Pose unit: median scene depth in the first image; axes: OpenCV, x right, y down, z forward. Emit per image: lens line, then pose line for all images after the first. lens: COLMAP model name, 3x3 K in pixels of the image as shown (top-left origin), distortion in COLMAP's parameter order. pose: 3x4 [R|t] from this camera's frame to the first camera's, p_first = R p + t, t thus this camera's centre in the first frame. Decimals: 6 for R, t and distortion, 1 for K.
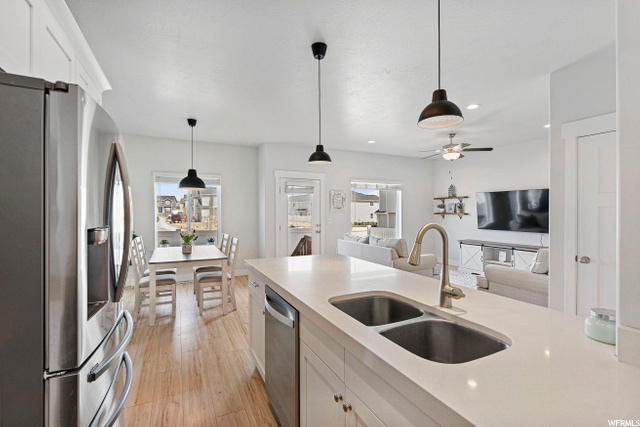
lens RADIAL K [[290.1, 0, 321.6], [0, 290.1, 212.6], [0, 0, 1]] dist [-0.009094, 0.003160]
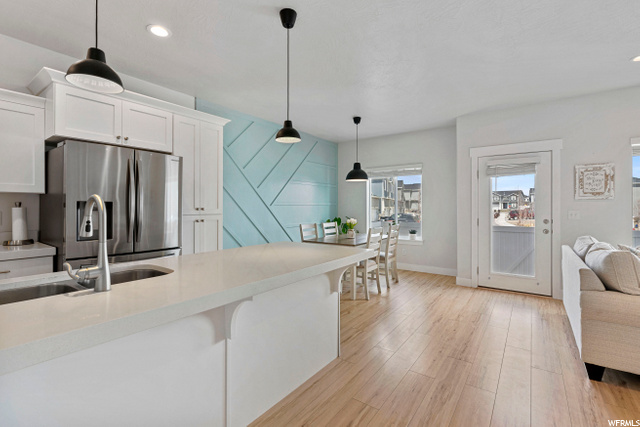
lens RADIAL K [[290.1, 0, 320.8], [0, 290.1, 208.6], [0, 0, 1]] dist [-0.009094, 0.003160]
pose [[0.466666, 0.002766, -0.884429, 0.314675], [-0.002791, 0.999995, 0.001654, 0.015658], [0.884429, 0.001696, 0.466672, 0.248880]]
